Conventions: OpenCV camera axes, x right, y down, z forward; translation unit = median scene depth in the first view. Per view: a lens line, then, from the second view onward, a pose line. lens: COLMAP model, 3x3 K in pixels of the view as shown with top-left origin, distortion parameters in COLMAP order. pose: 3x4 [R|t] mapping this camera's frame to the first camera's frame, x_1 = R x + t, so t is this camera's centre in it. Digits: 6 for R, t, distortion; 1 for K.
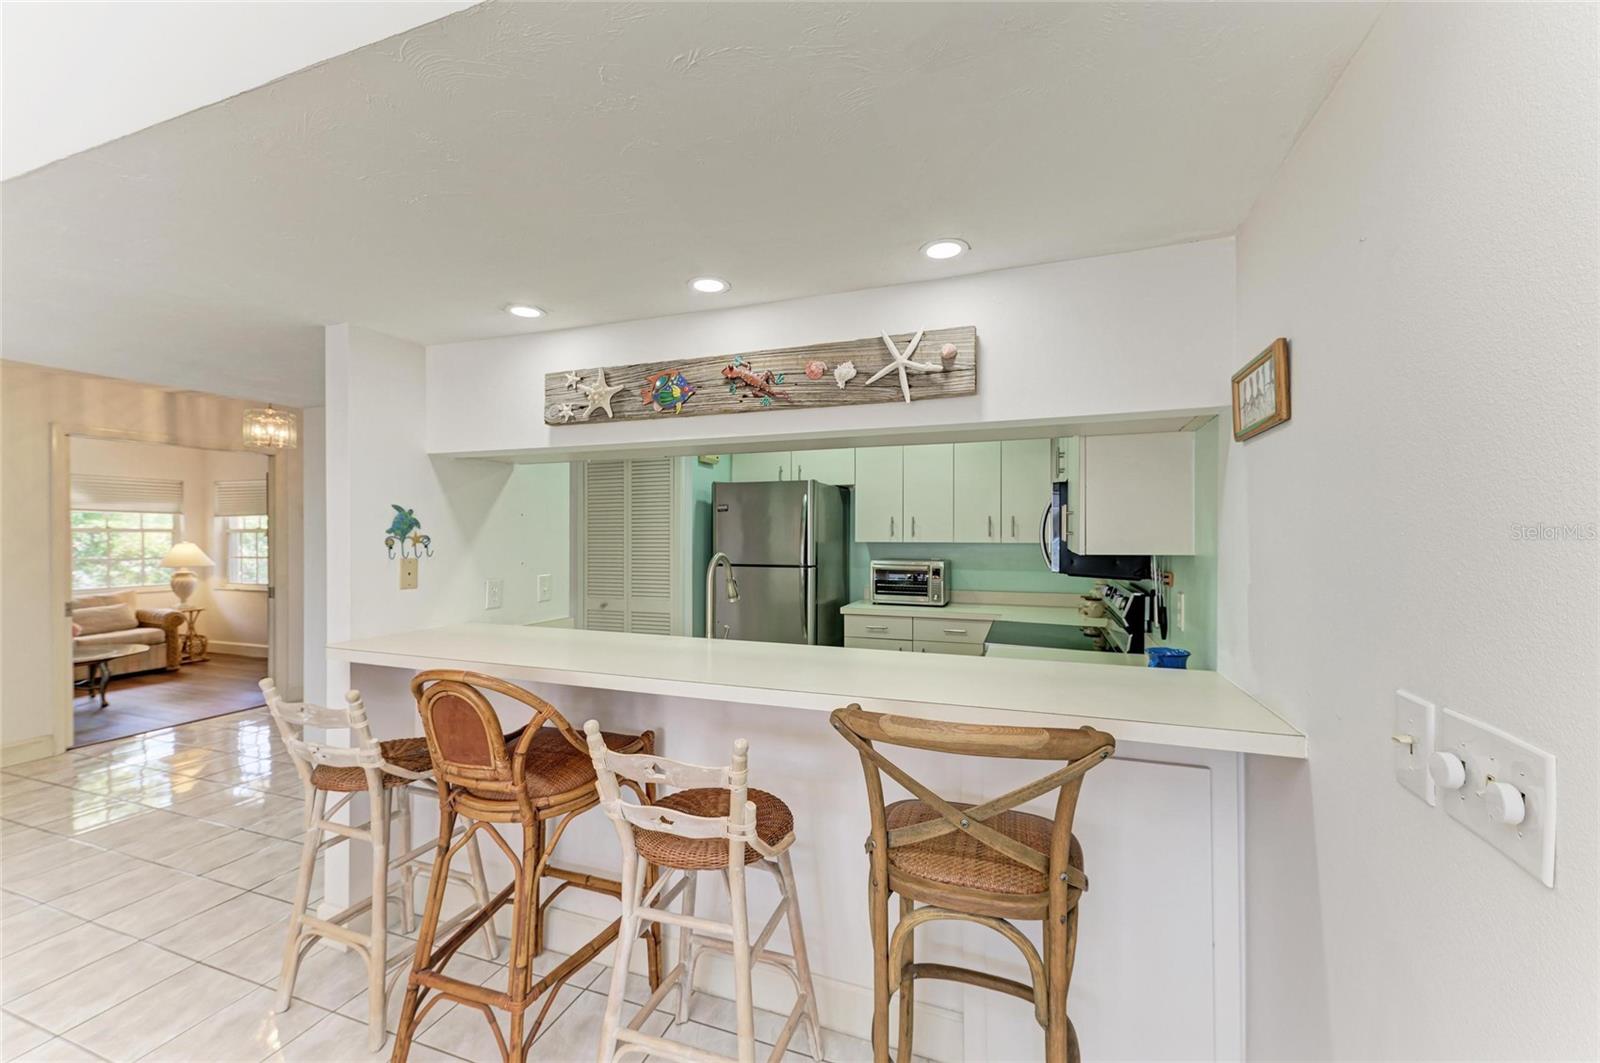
lens RADIAL K [[620.1, 0, 810.5], [0, 620.1, 538.2], [0, 0, 1]] dist [0.009560, -0.000658]
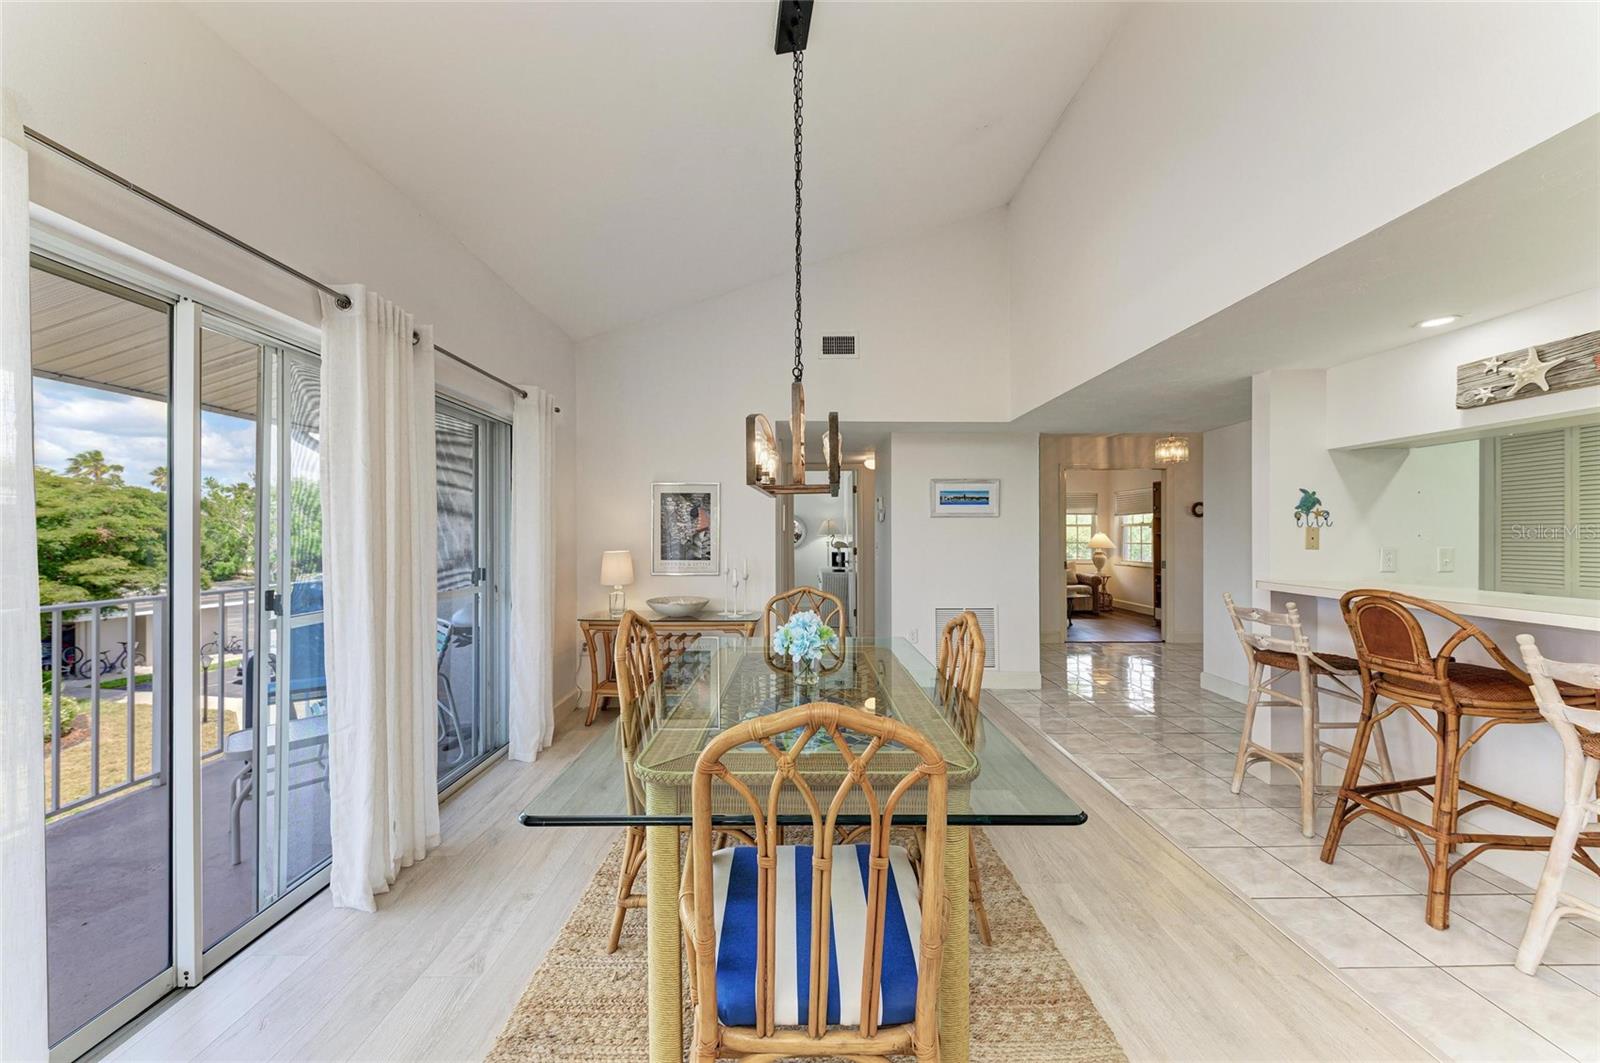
lens RADIAL K [[552.1, 0, 807.0], [0, 552.1, 533.3], [0, 0, 1]] dist [0.007025, -0.002181]
pose [[0.338091, -0.001132, -0.941113, 0.147243], [-0.006001, 0.999976, -0.003359, 0.062890], [0.941094, 0.006783, 0.338076, -0.518310]]
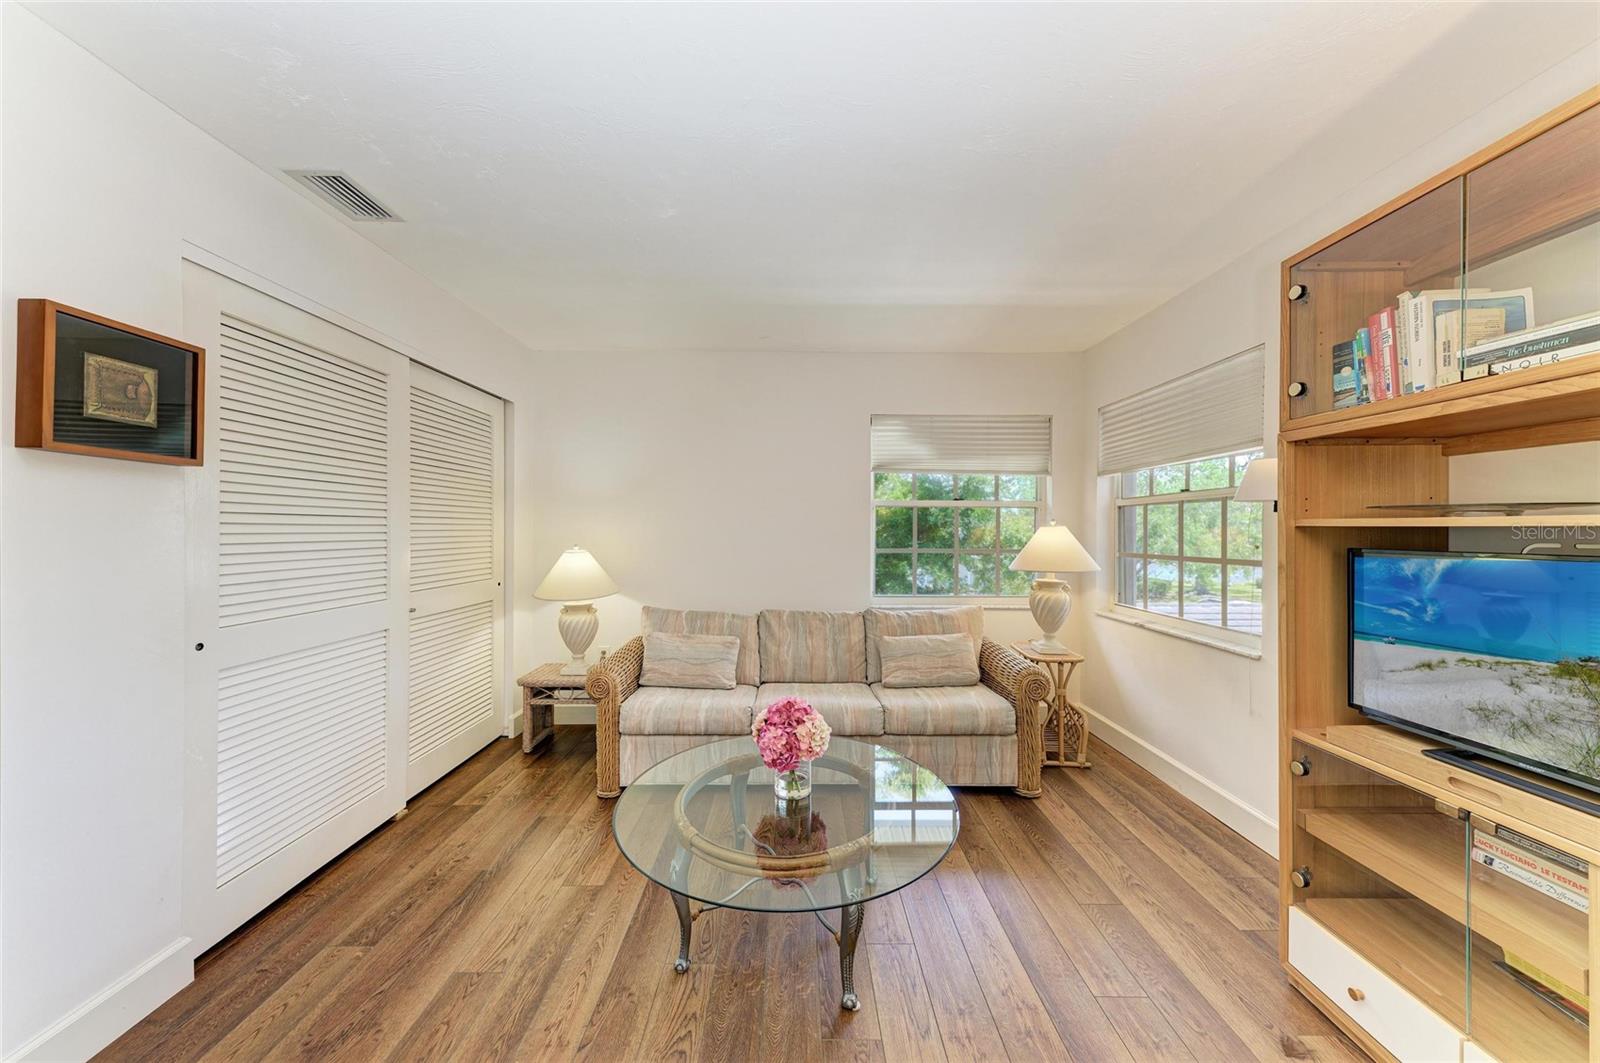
lens RADIAL K [[547.5, 0, 803.7], [0, 547.5, 527.3], [0, 0, 1]] dist [0.021730, 0.000064]
pose [[0.337919, 0.000514, -0.941175, -2.344816], [-0.007826, 0.999967, -0.002264, 0.047430], [0.941143, 0.008130, 0.337912, 2.388495]]
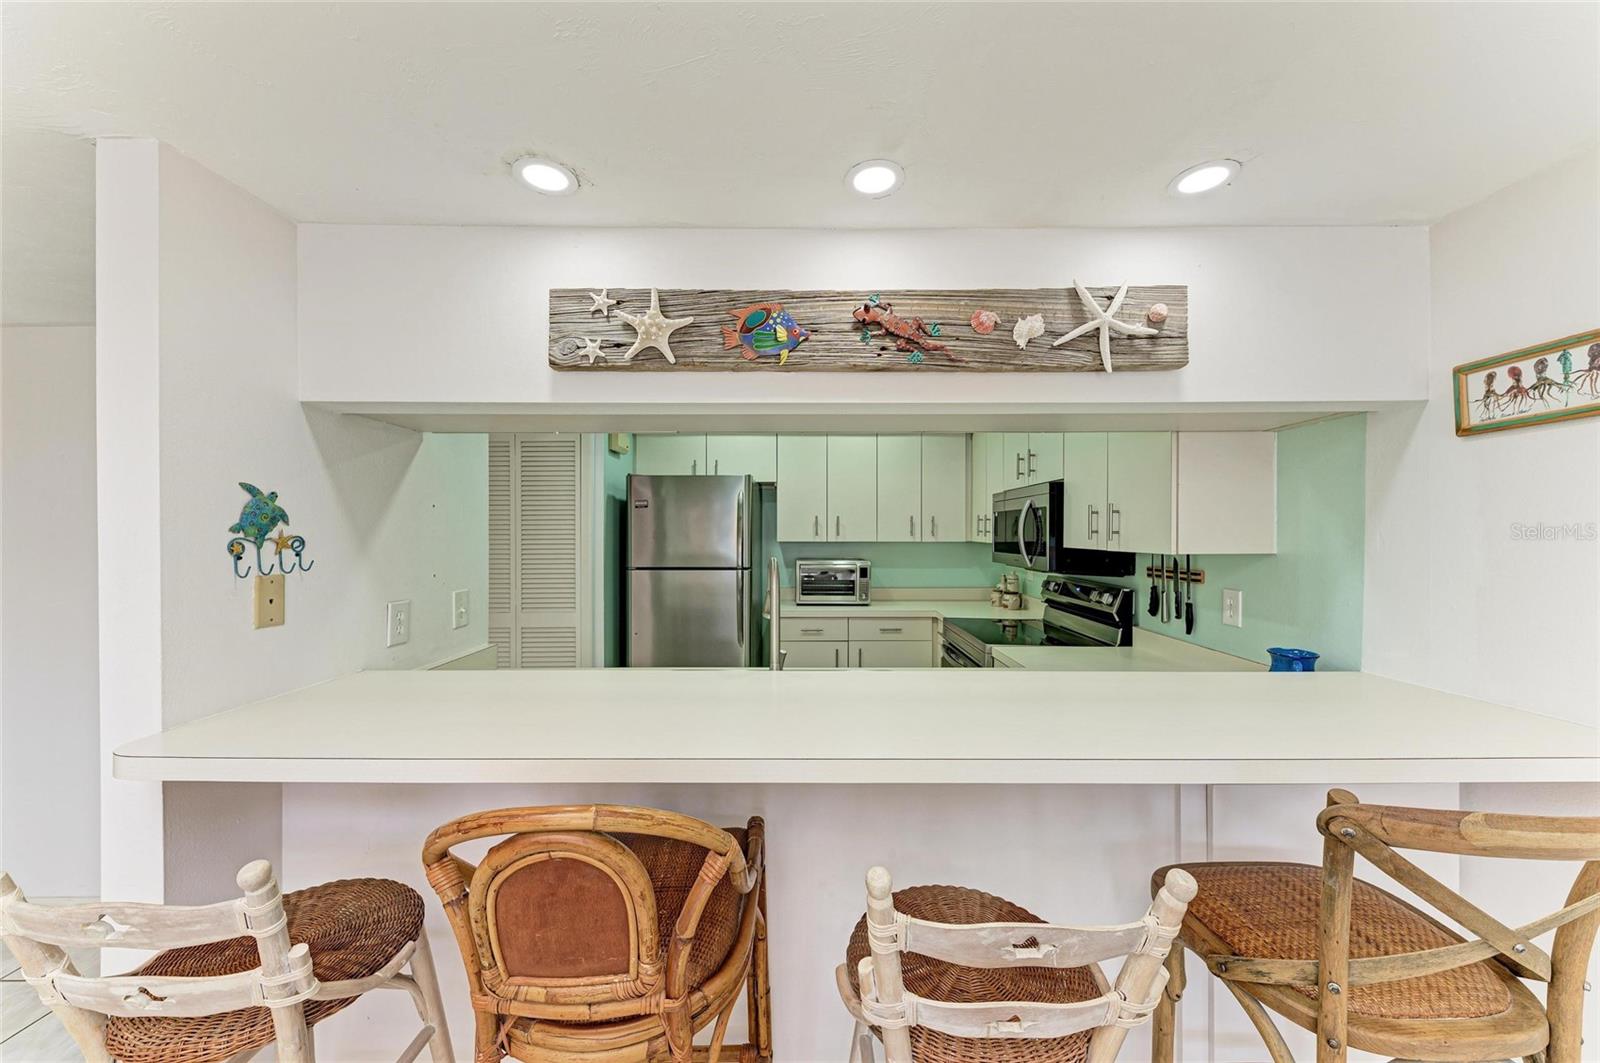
lens RADIAL K [[552.1, 0, 800.3], [0, 552.1, 538.9], [0, 0, 1]] dist [0.007025, -0.002181]
pose [[0.941504, -0.004068, 0.336977, -0.382728], [0.003008, 0.999989, 0.003666, -0.002344], [-0.336988, -0.002438, 0.941506, 0.366185]]
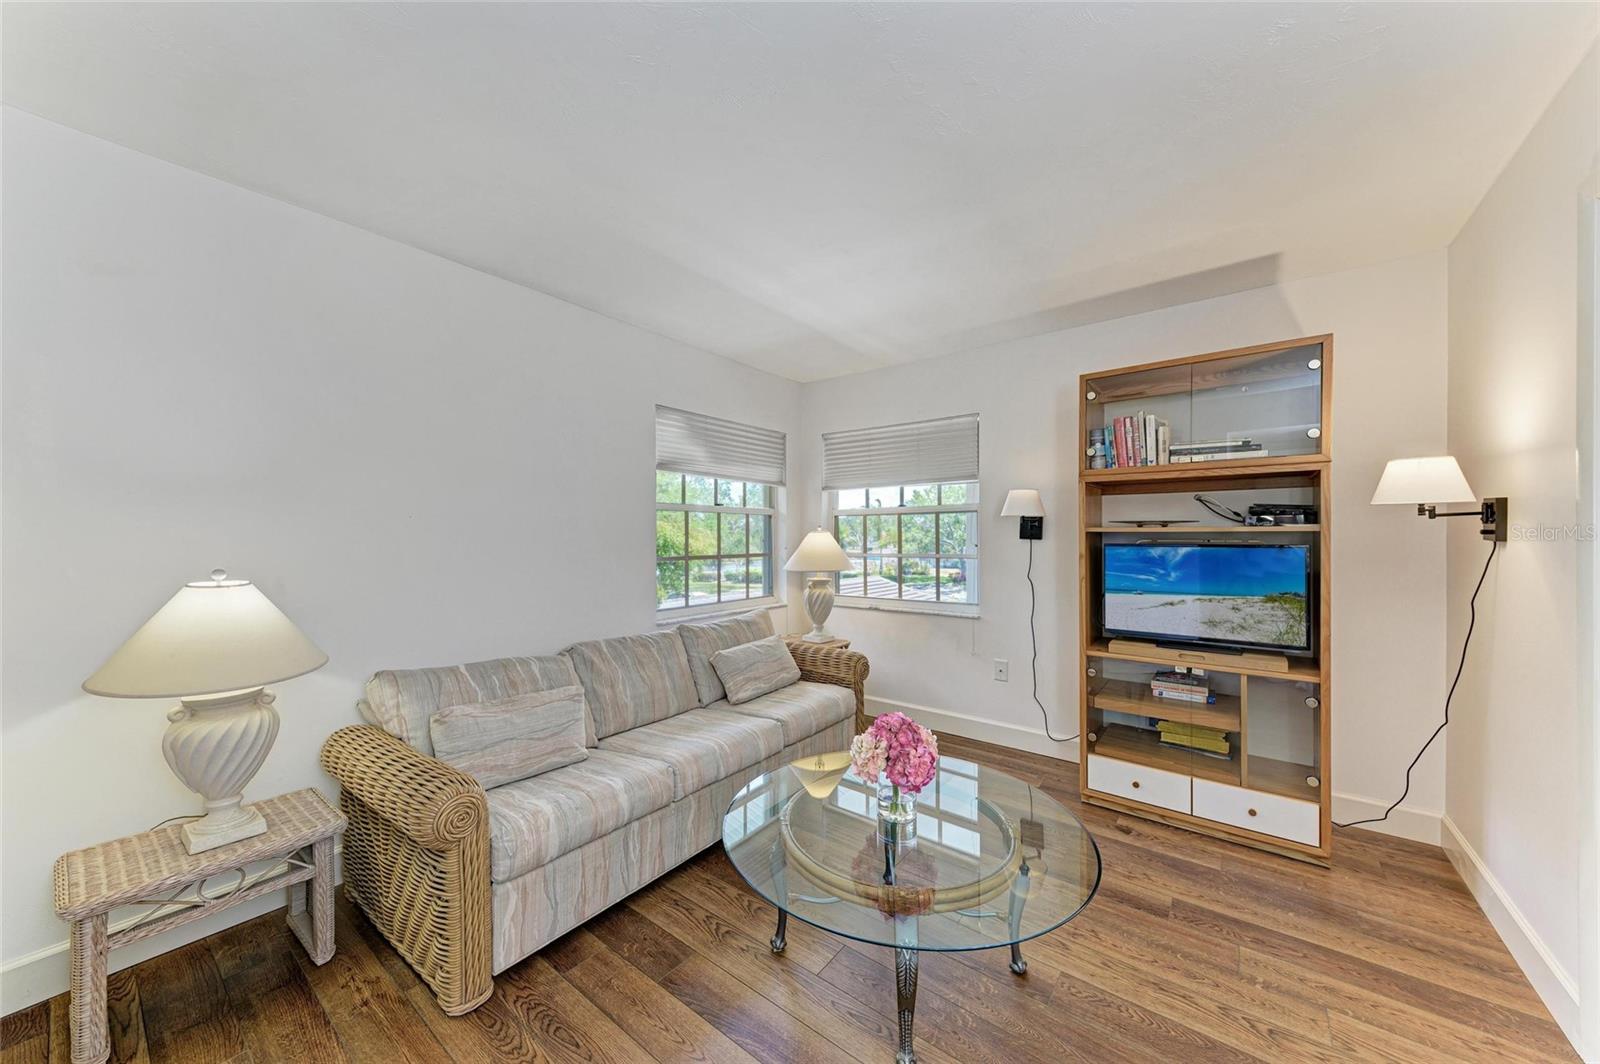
lens RADIAL K [[552.1, 0, 794.4], [0, 552.1, 539.7], [0, 0, 1]] dist [0.007025, -0.002181]
pose [[0.943419, 0.006273, -0.331545, -3.094407], [-0.003592, 0.999956, 0.008698, 0.044943], [0.331585, -0.007015, 0.943399, 1.808136]]
